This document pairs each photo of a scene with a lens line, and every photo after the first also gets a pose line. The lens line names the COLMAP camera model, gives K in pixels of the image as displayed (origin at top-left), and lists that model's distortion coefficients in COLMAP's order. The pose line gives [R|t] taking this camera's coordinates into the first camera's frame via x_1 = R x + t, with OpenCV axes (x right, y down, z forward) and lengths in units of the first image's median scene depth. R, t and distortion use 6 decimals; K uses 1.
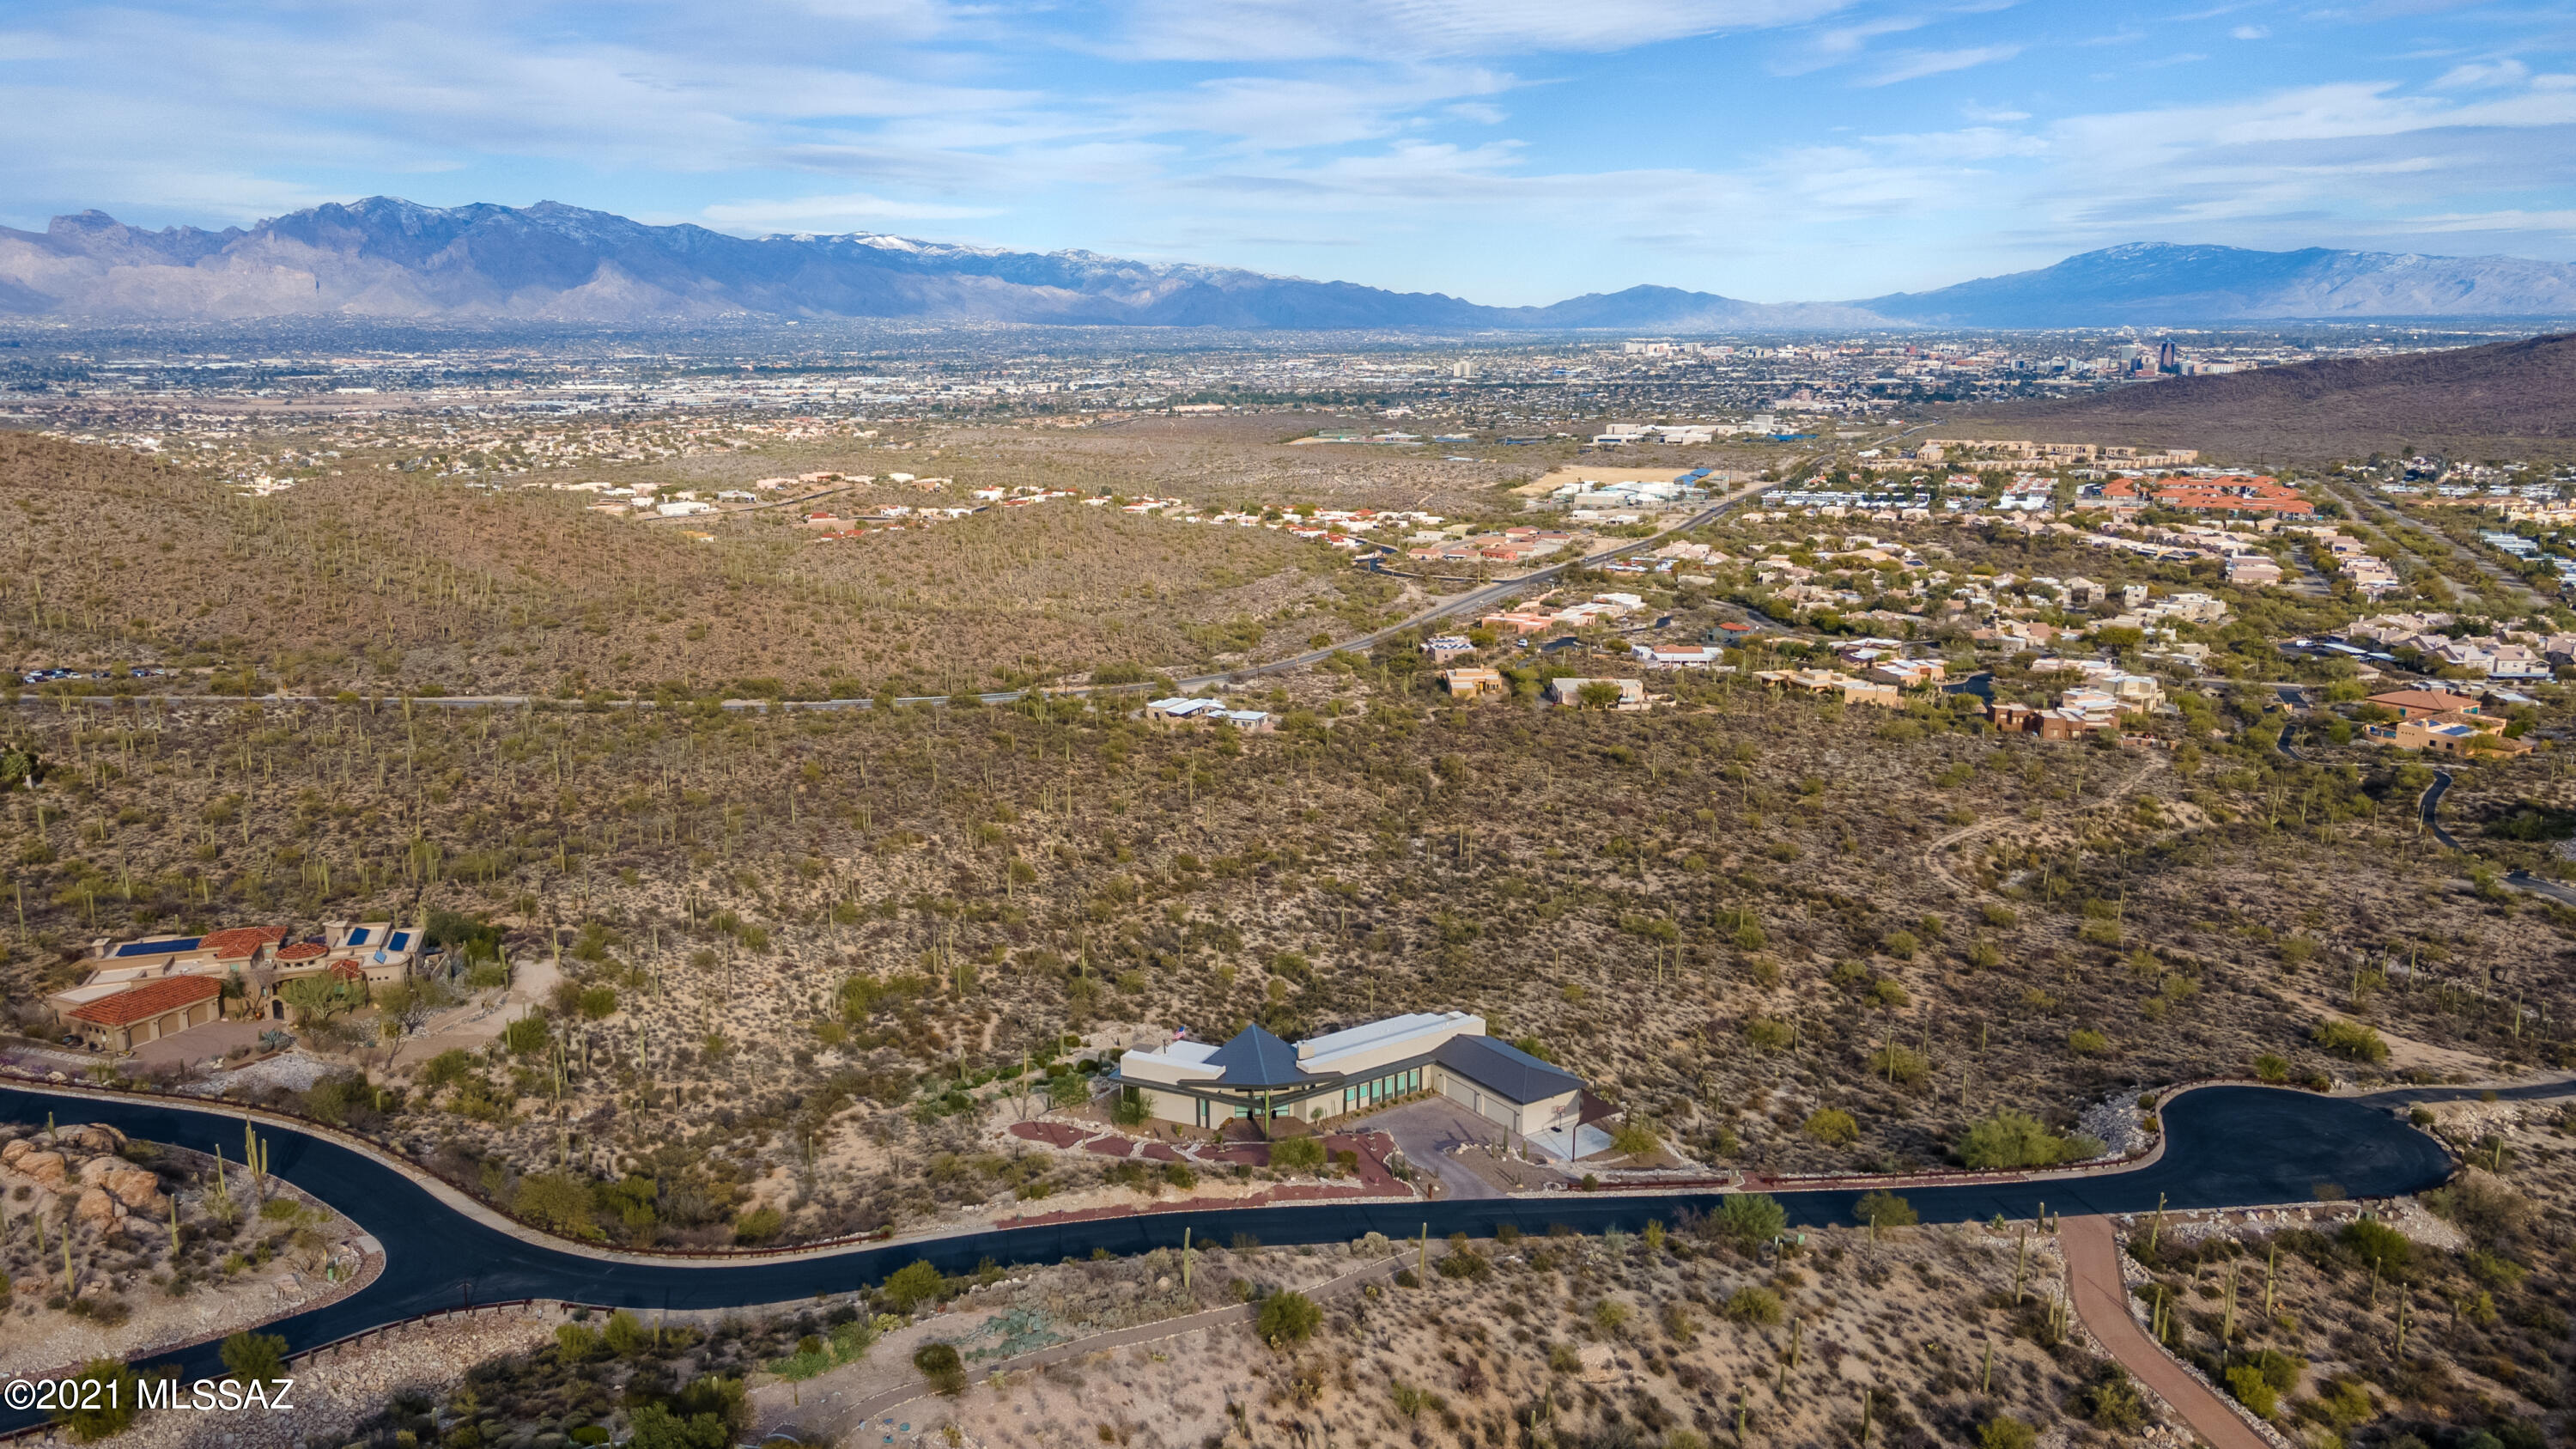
lens RADIAL K [[1841.0, 0, 1281.4], [0, 1841.0, 723.7], [0, 0, 1]] dist [0.043734, 0.004628]
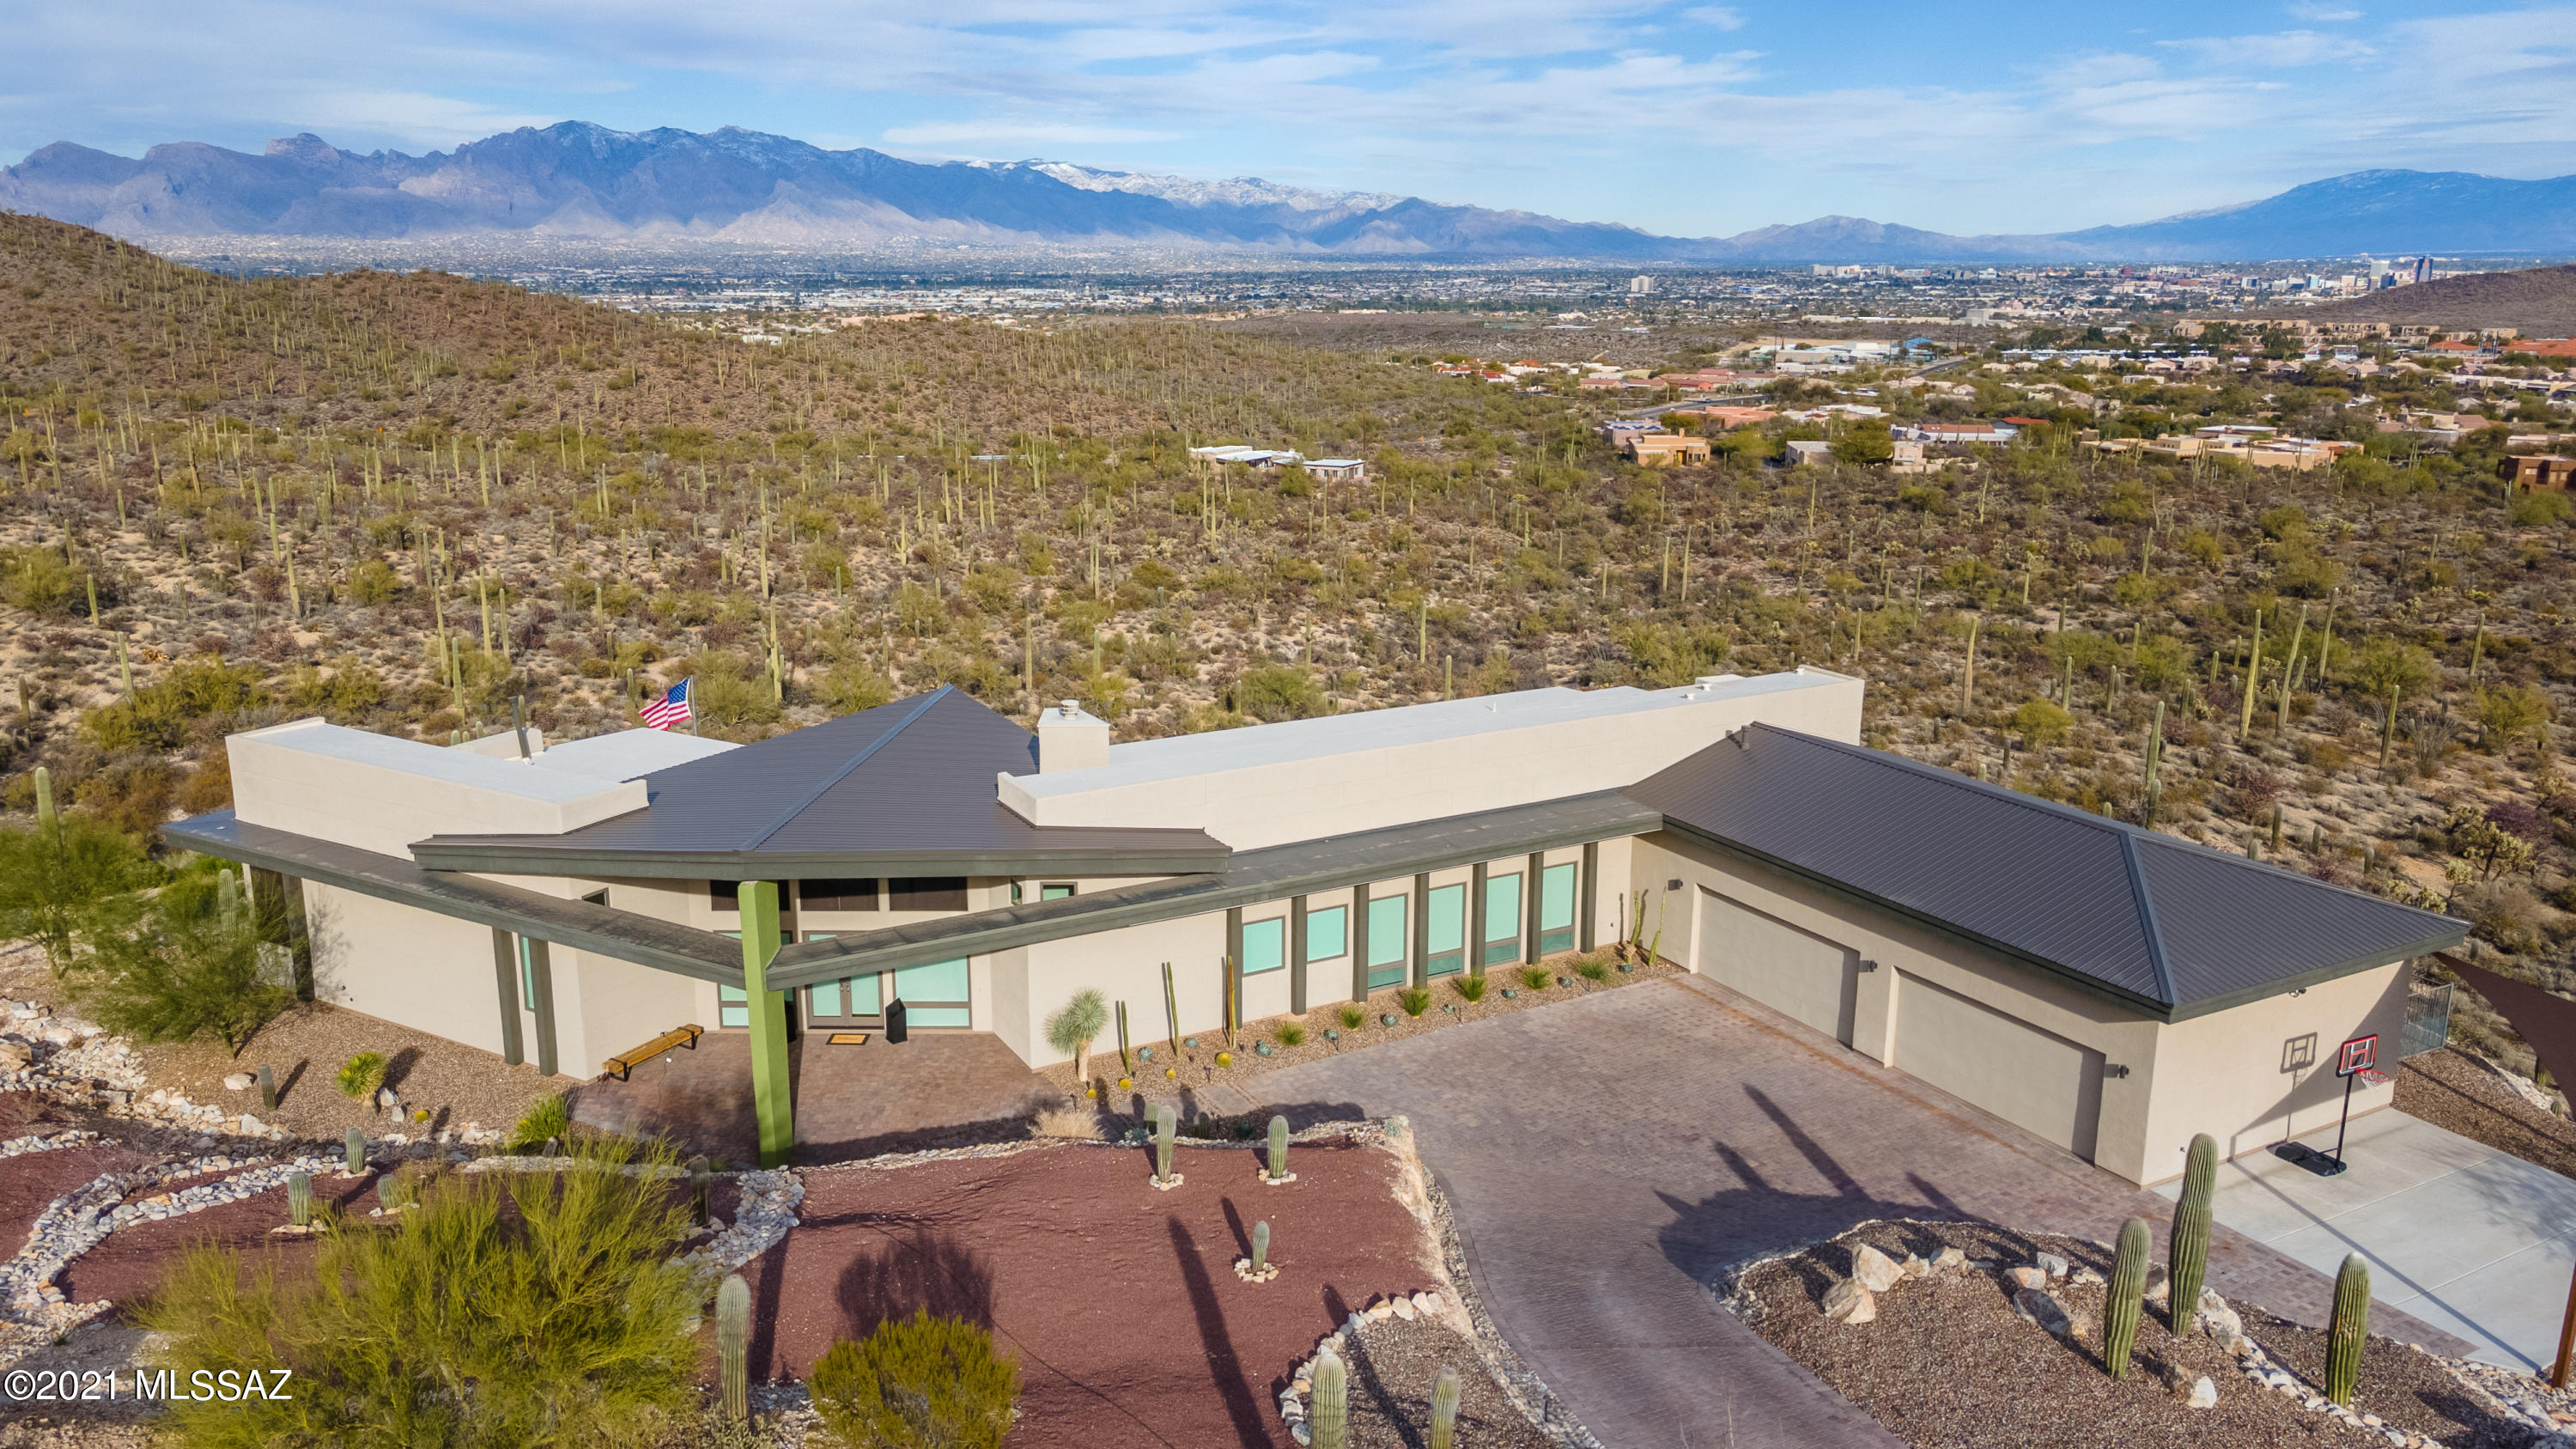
lens RADIAL K [[1841.0, 0, 1292.8], [0, 1841.0, 724.9], [0, 0, 1]] dist [0.043734, 0.004628]
pose [[0.996407, 0.028473, -0.079769, 0.010894], [-0.025723, 0.999046, 0.035288, 0.031672], [0.080698, -0.033109, 0.996189, 0.148378]]
